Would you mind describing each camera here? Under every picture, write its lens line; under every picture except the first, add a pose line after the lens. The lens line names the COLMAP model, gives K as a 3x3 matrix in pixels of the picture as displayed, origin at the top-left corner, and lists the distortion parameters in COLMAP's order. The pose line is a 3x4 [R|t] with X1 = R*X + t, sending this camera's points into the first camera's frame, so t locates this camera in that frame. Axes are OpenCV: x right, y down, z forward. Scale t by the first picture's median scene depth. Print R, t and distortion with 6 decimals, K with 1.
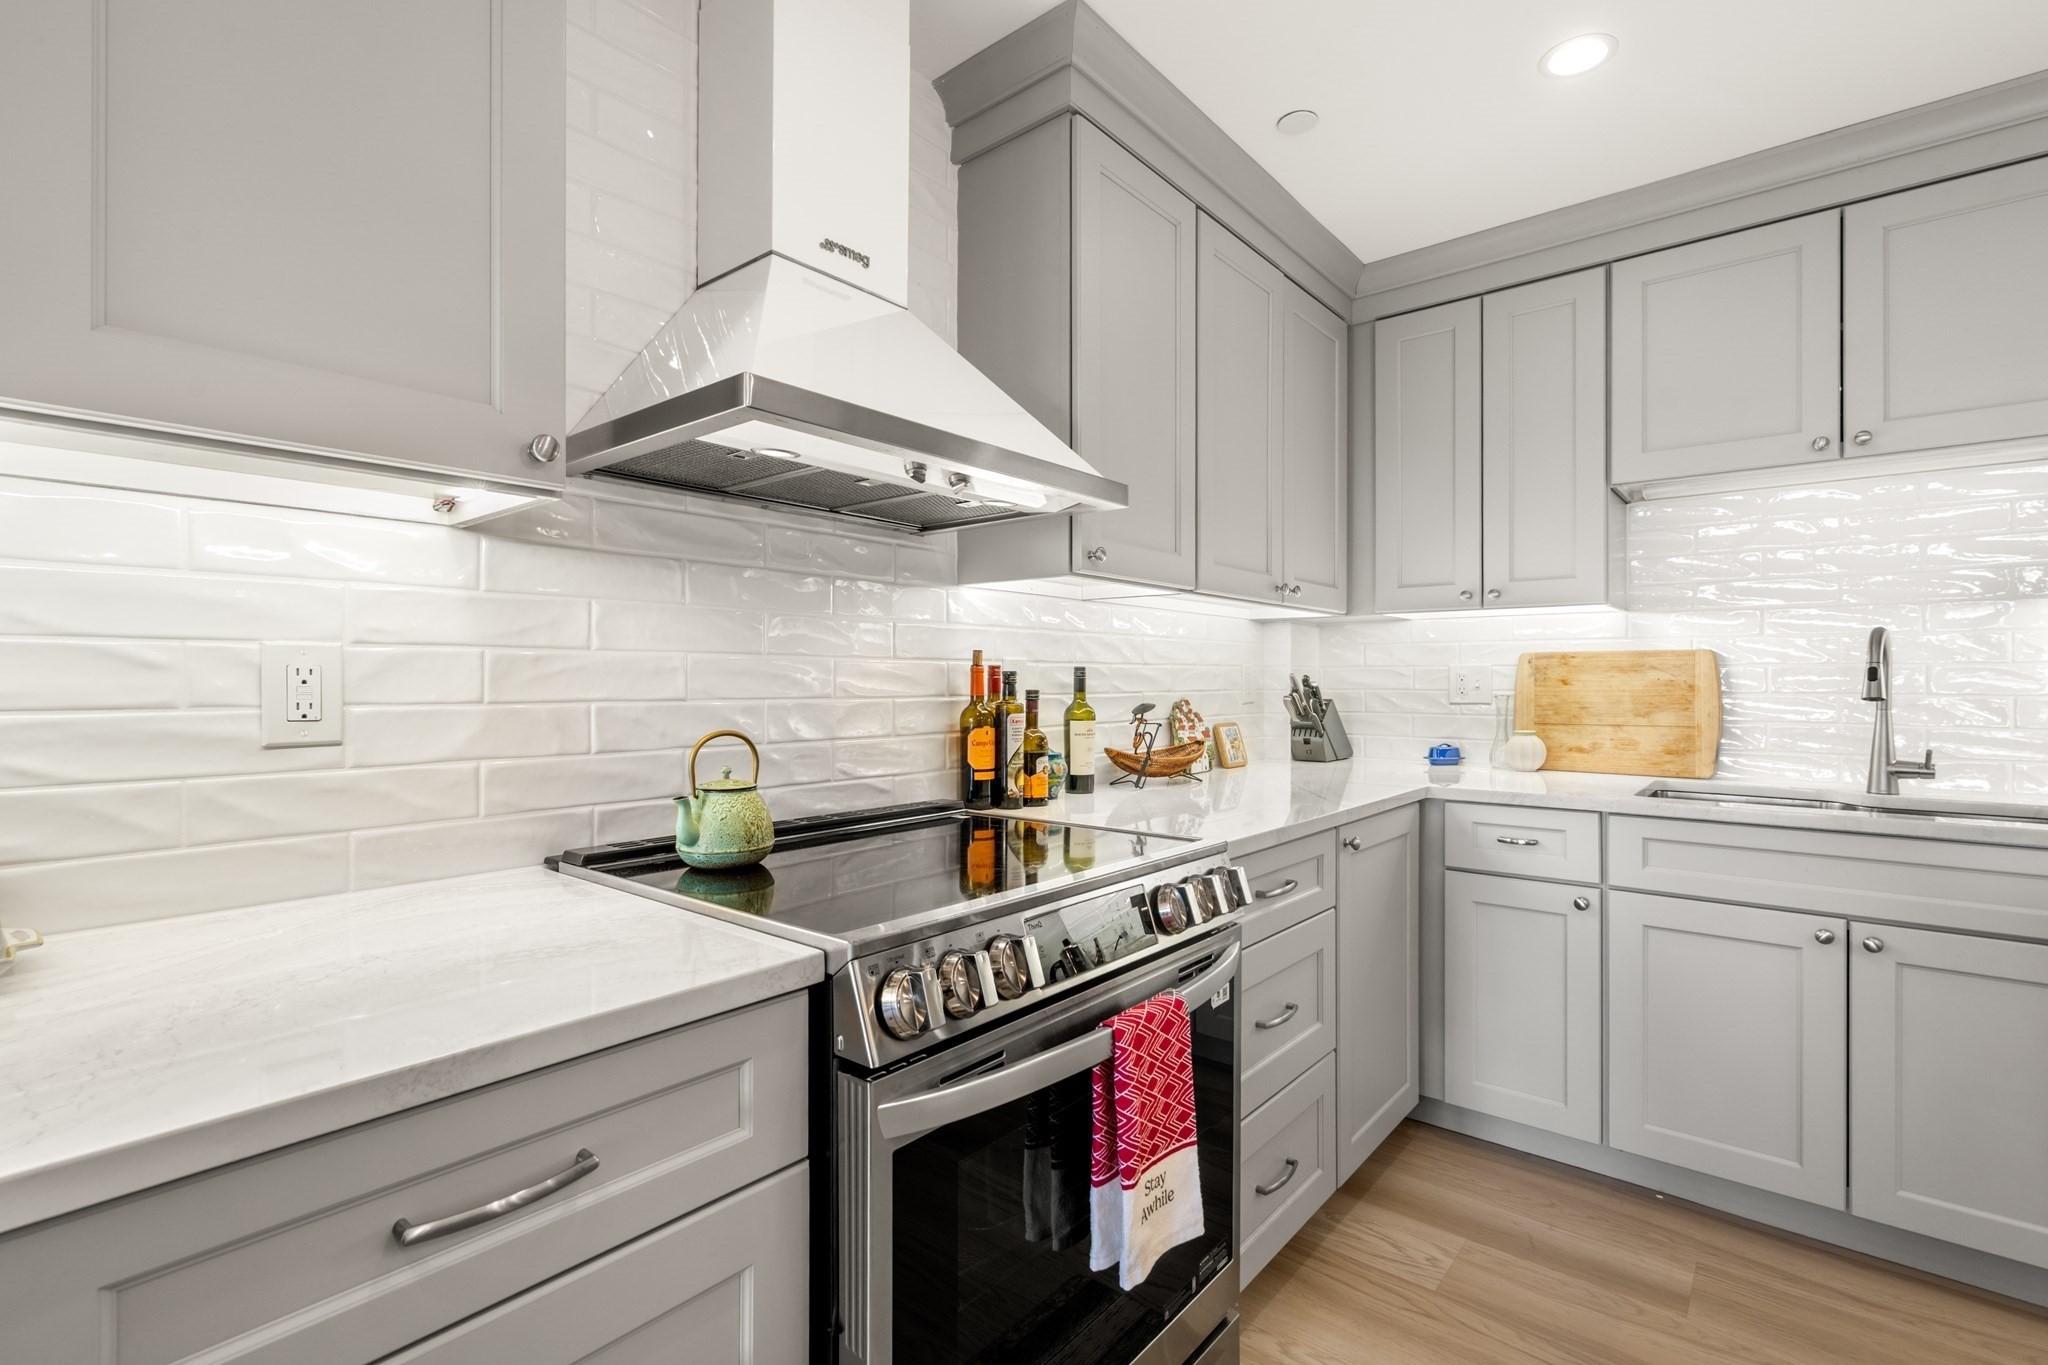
lens RADIAL K [[934.5, 0, 1021.8], [0, 934.5, 677.4], [0, 0, 1]] dist [-0.001175, -0.000243]
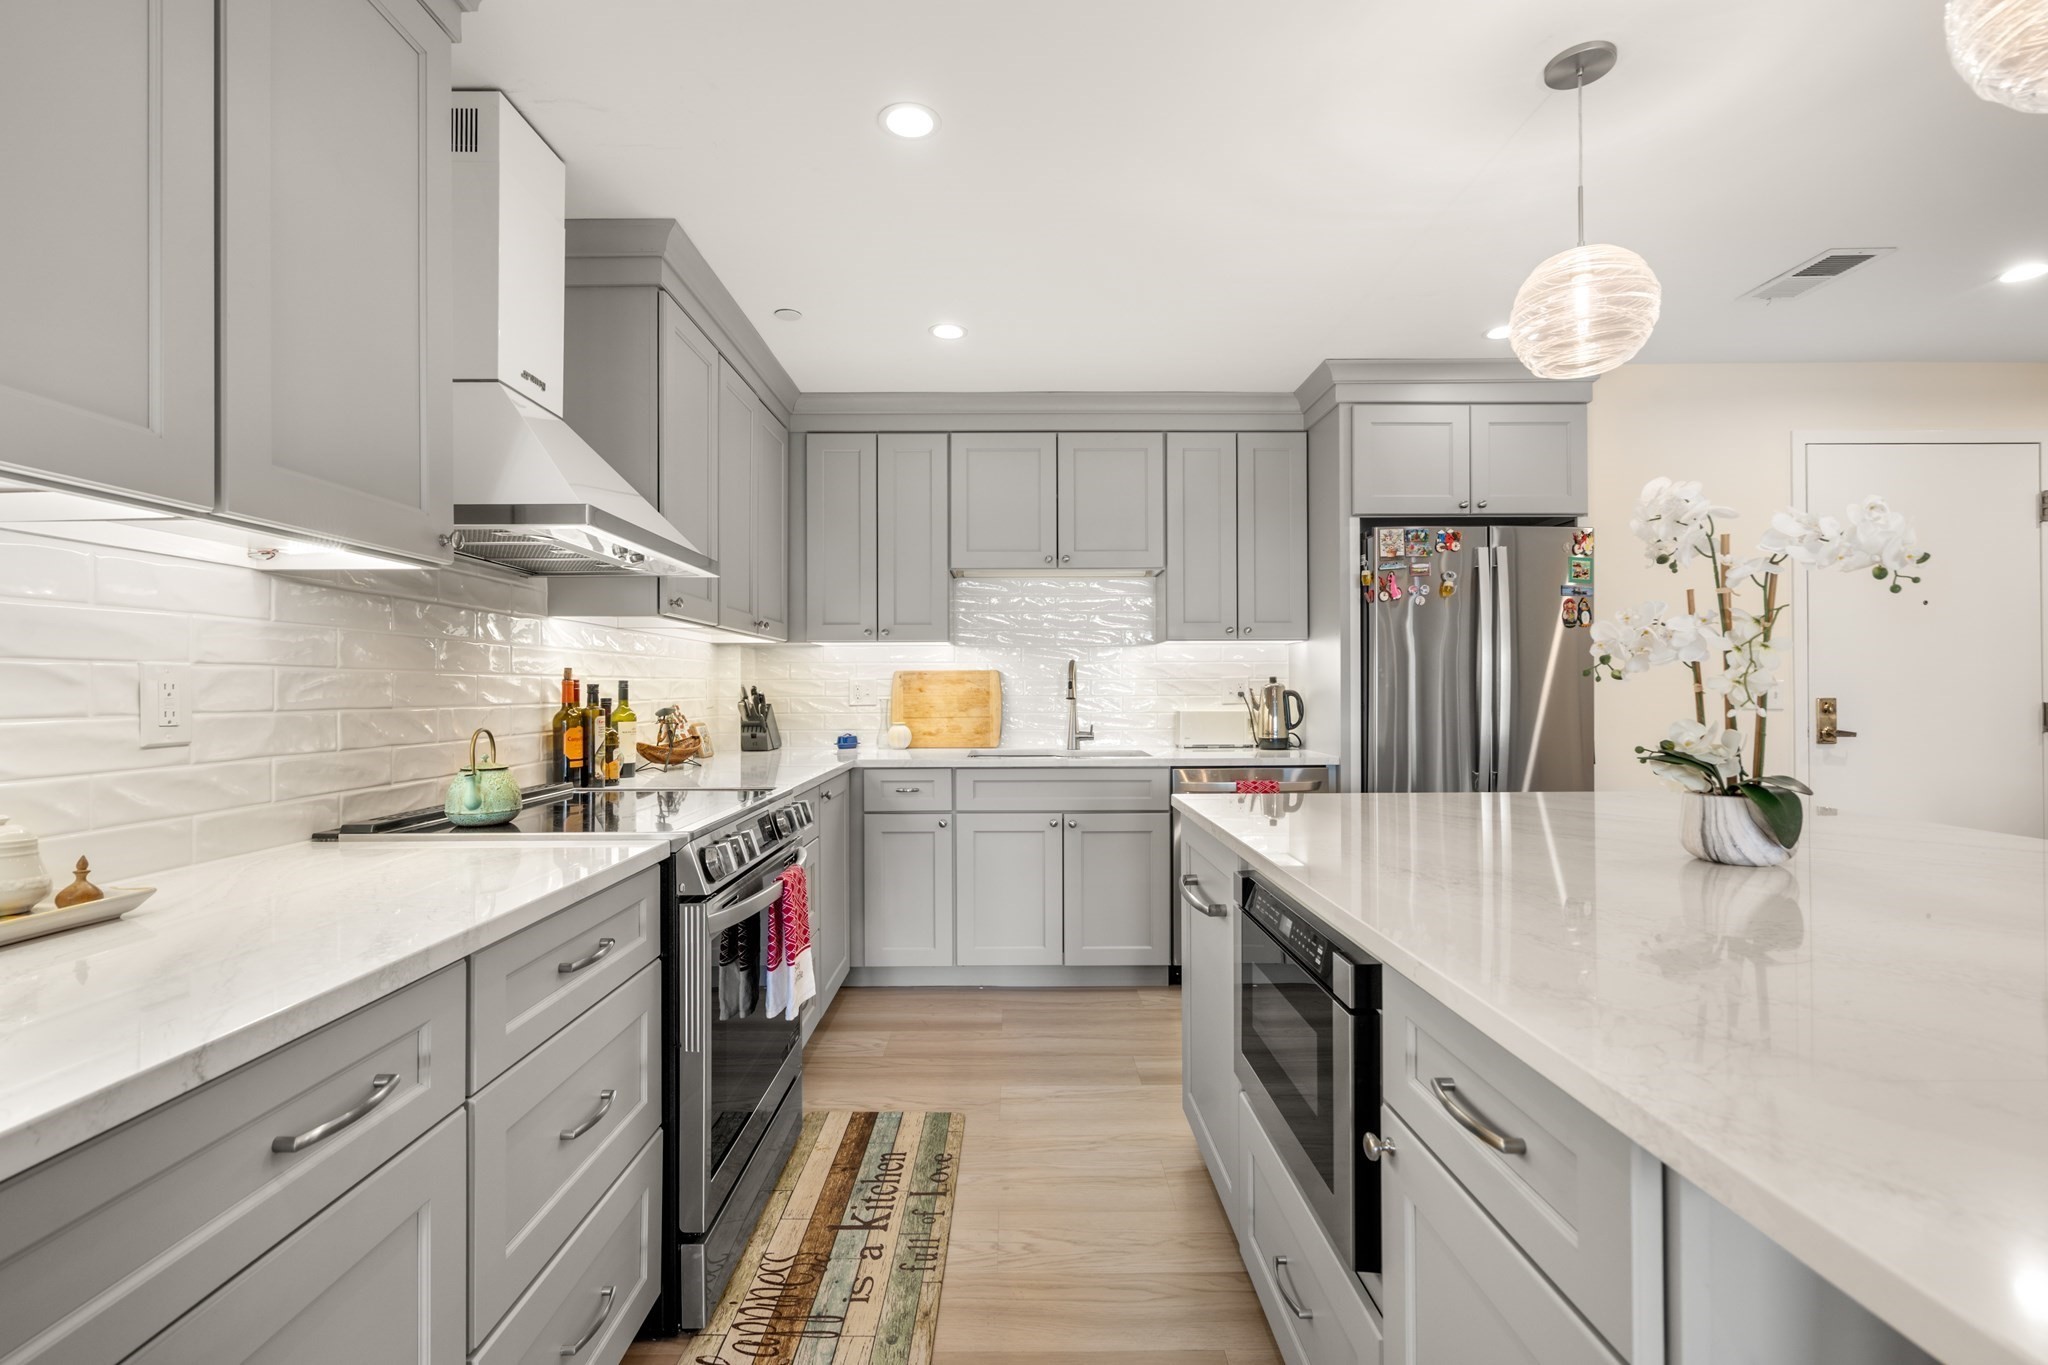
lens RADIAL K [[934.5, 0, 1021.8], [0, 934.5, 677.4], [0, 0, 1]] dist [-0.001175, -0.000243]
pose [[0.759774, 0.003900, 0.650176, -0.412385], [0.002646, 0.999955, -0.009091, -0.002258], [-0.650182, 0.008627, 0.759729, -0.391068]]
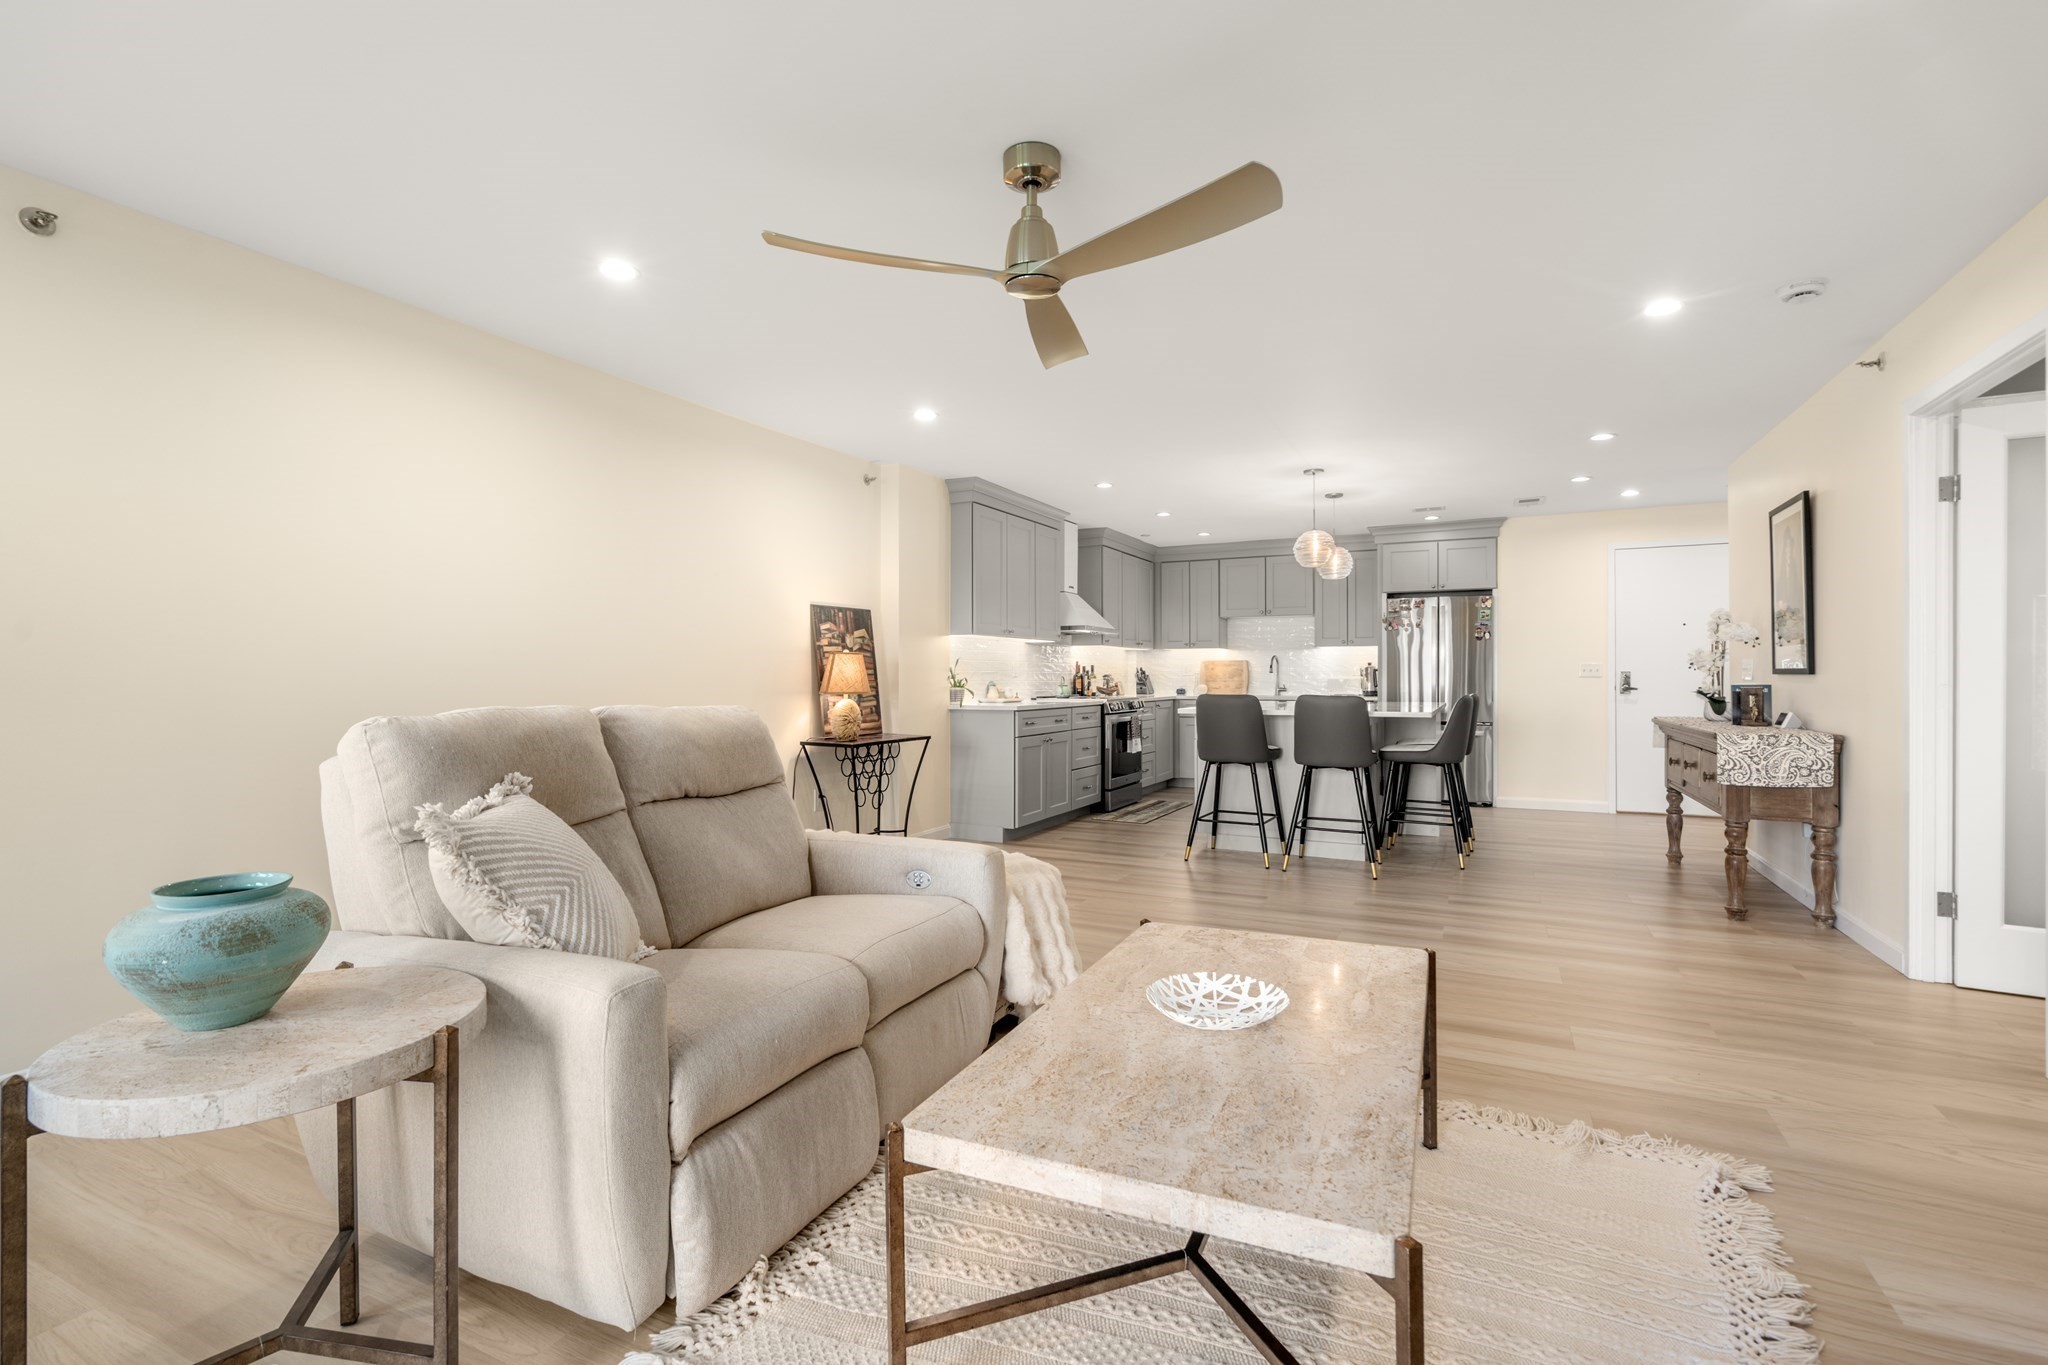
lens RADIAL K [[934.5, 0, 1021.8], [0, 934.5, 677.4], [0, 0, 1]] dist [-0.001175, -0.000243]
pose [[0.972699, -0.003199, 0.232049, -1.306655], [0.002338, 0.999989, 0.003984, 0.028328], [-0.232059, -0.003333, 0.972696, -3.160344]]
